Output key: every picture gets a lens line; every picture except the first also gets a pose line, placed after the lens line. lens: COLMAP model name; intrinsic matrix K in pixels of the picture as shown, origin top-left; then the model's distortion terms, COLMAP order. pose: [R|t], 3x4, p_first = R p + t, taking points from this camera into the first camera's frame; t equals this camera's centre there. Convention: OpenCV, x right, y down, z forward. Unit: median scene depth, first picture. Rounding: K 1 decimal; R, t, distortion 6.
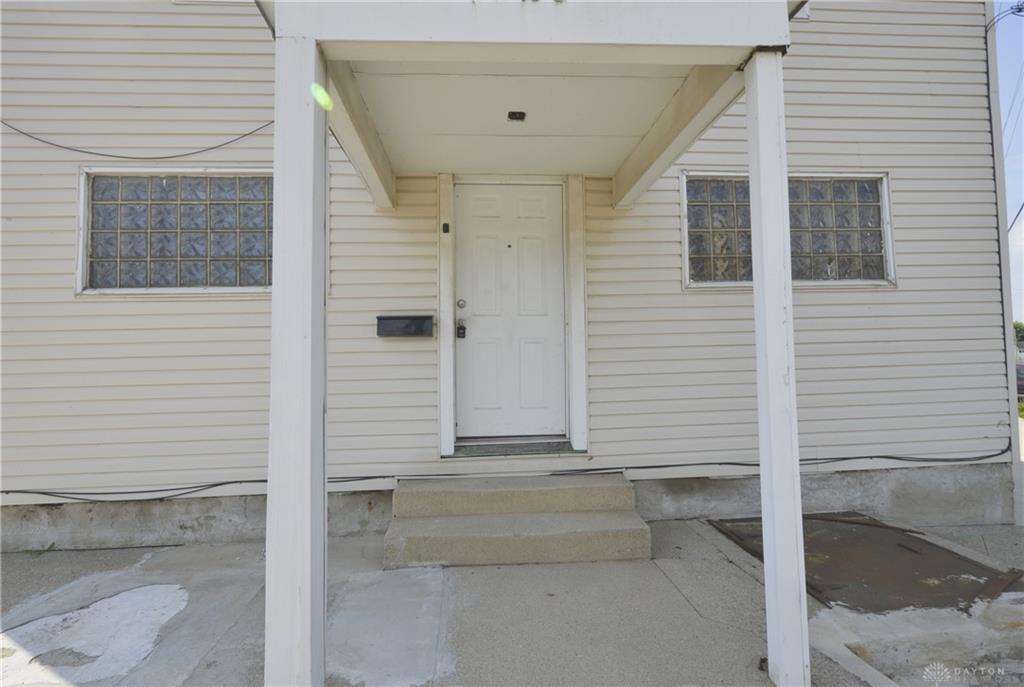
lens RADIAL K [[424.4, 0, 512.0], [0, 424.4, 343.5], [0, 0, 1]] dist [-0.000790, -0.000103]
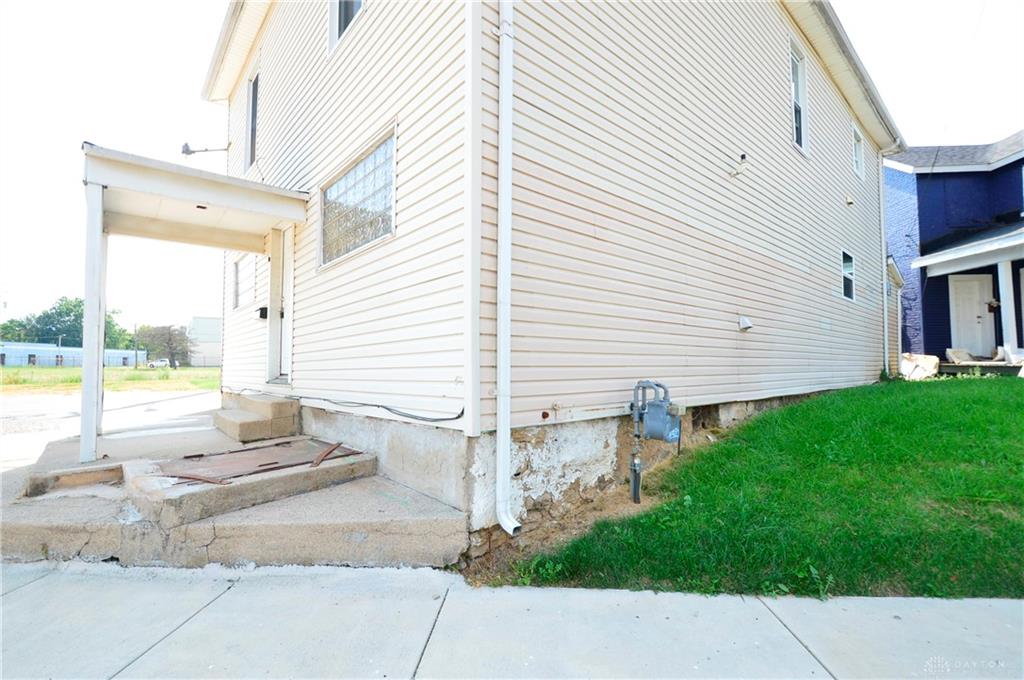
lens RADIAL K [[460.2, 0, 509.4], [0, 460.2, 347.2], [0, 0, 1]] dist [0.011929, -0.009024]
pose [[0.613035, -0.014051, -0.789930, 1.913093], [0.025785, 0.999665, 0.002229, 0.125772], [0.789634, -0.021735, 0.613192, 0.548787]]
